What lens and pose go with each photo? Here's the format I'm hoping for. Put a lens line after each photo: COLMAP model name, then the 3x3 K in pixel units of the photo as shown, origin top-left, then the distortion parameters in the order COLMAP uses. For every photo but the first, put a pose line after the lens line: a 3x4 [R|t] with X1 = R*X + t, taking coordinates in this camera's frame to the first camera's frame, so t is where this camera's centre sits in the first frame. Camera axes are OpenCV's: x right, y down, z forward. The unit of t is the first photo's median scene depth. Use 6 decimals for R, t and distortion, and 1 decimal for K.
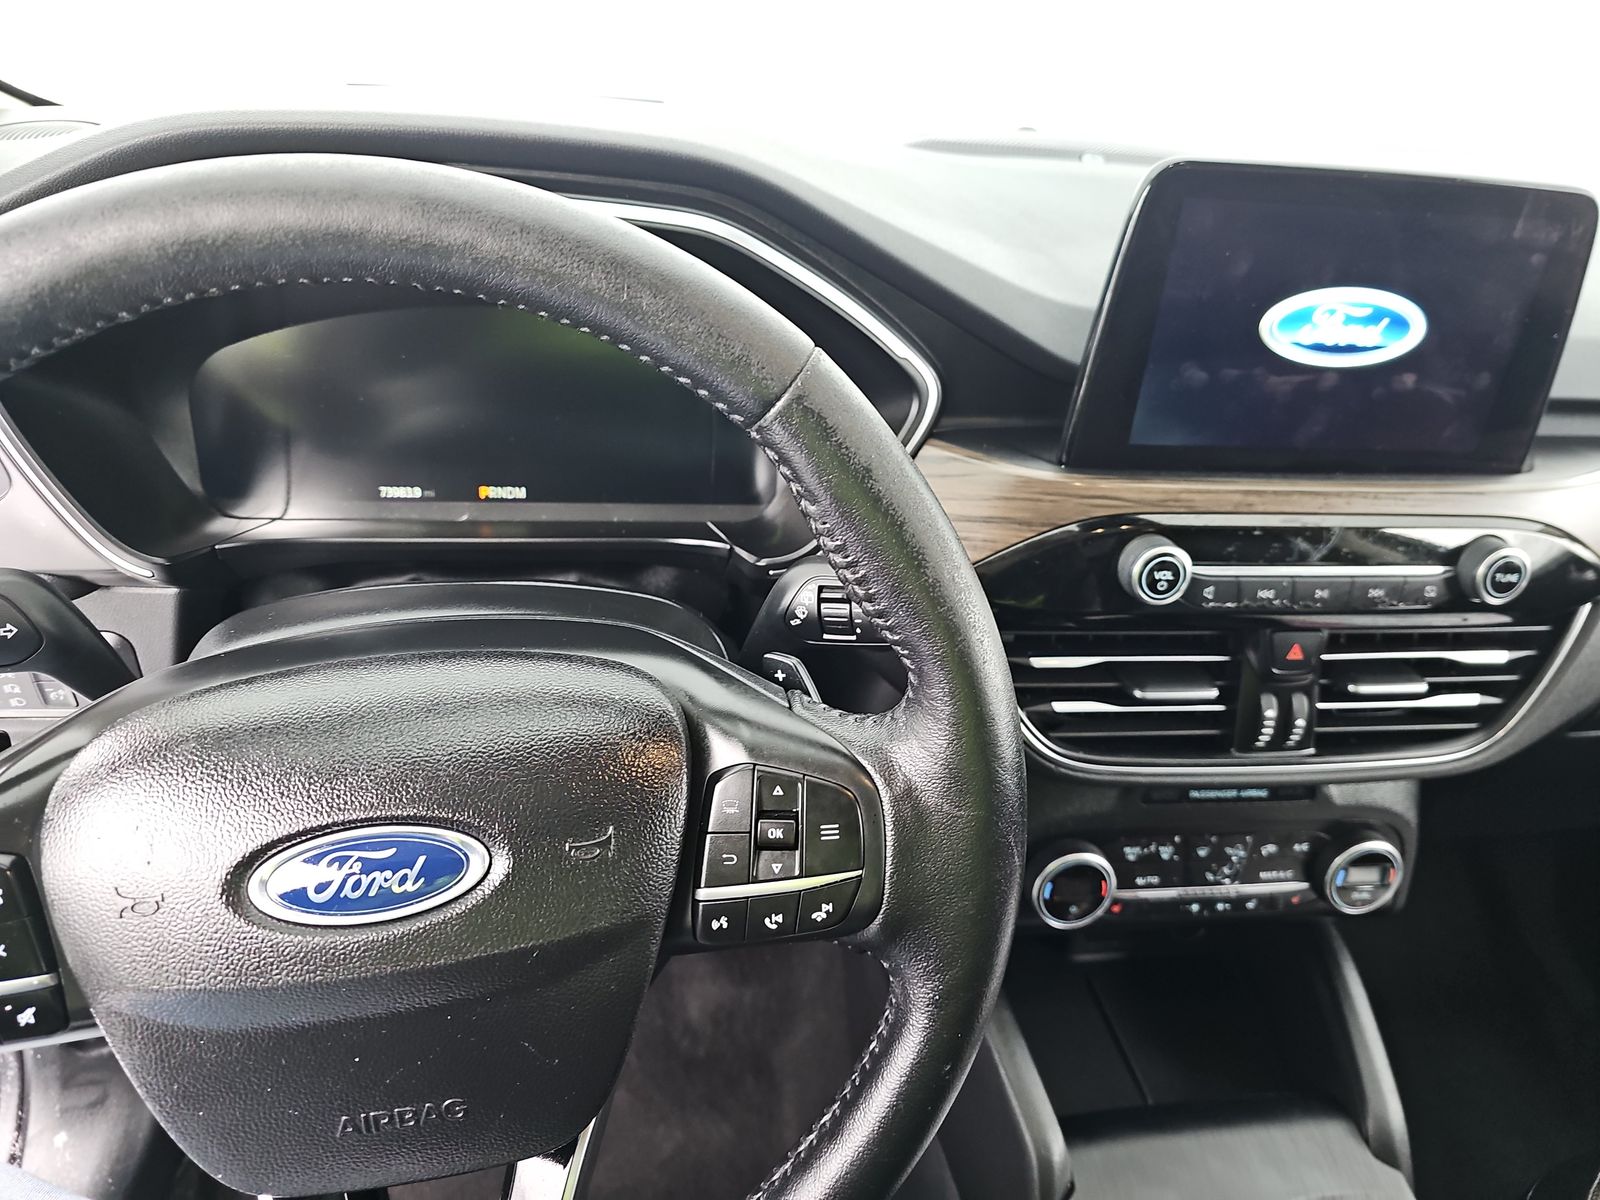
lens RADIAL K [[1054.1, 0, 796.4], [0, 1054.1, 600.2], [0, 0, 1]] dist [0.049710, -0.039194]
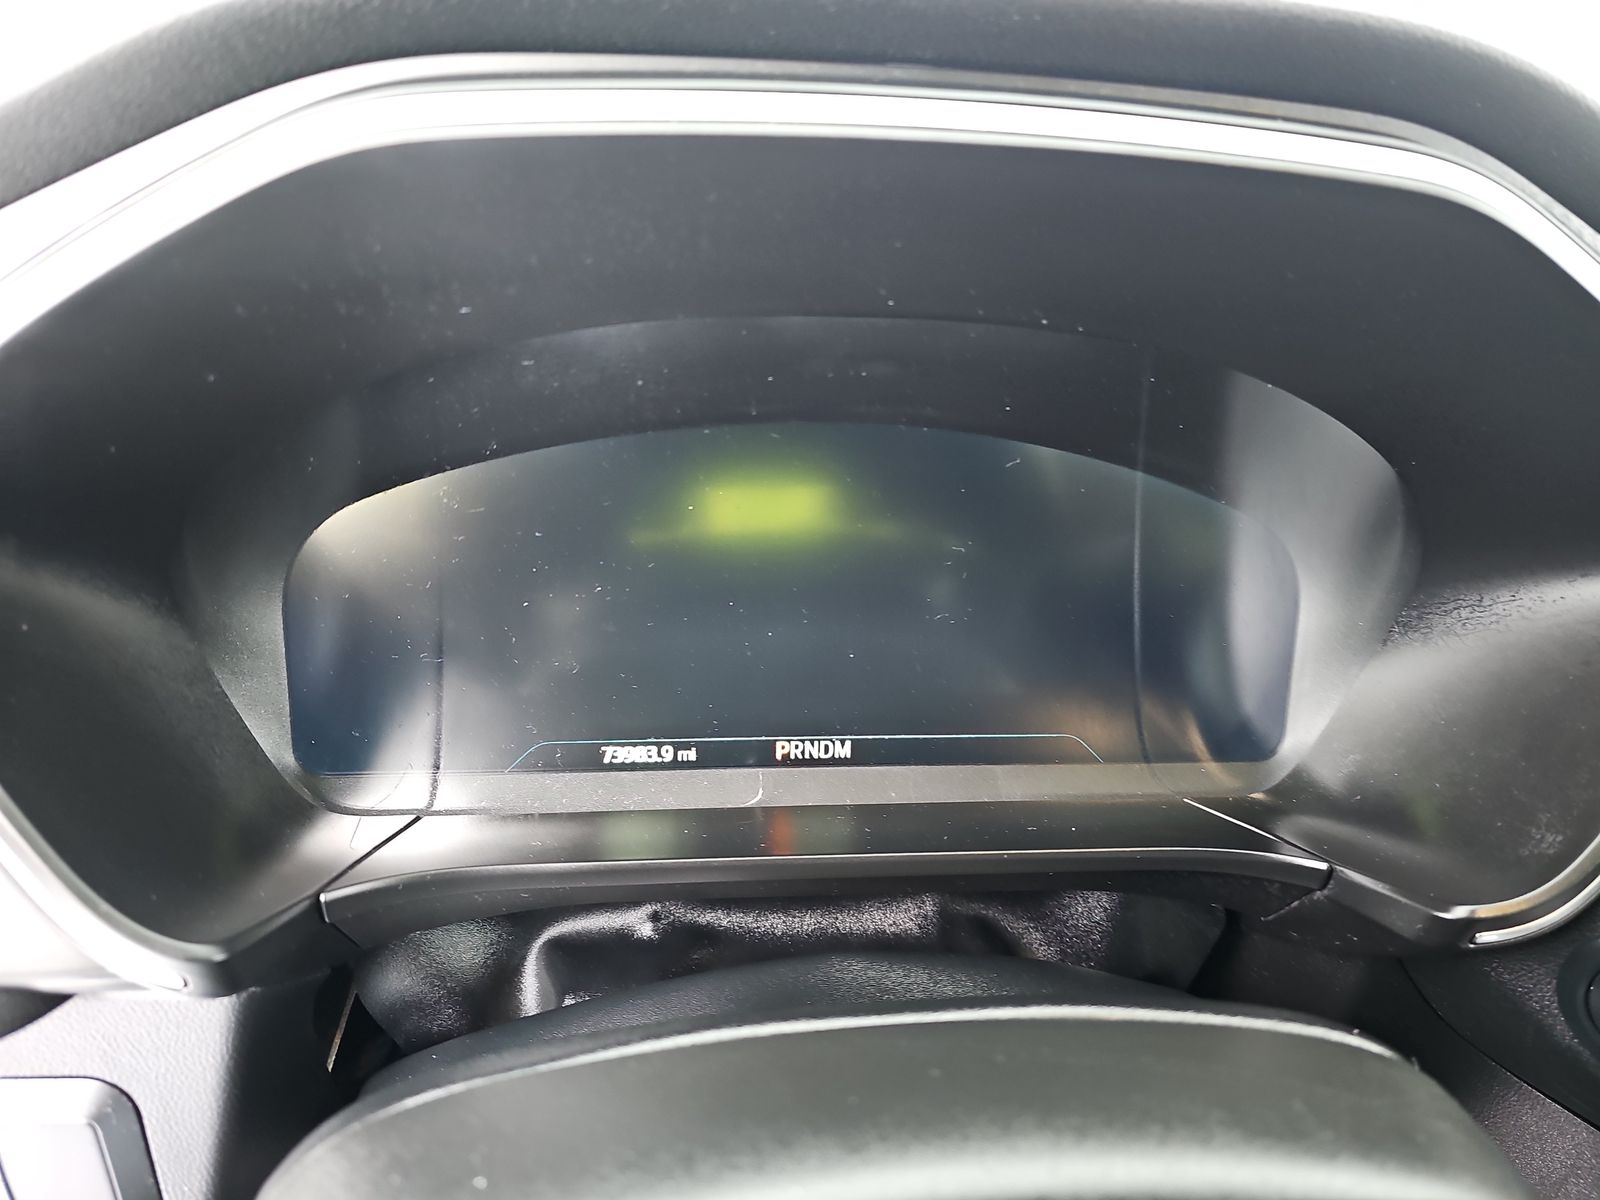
lens RADIAL K [[1054.1, 0, 796.1], [0, 1054.1, 603.3], [0, 0, 1]] dist [0.049710, -0.039194]
pose [[0.998586, -0.015163, -0.050952, -0.474107], [0.008228, 0.990994, -0.133652, -0.191358], [0.052520, 0.133044, 0.989718, 0.807512]]
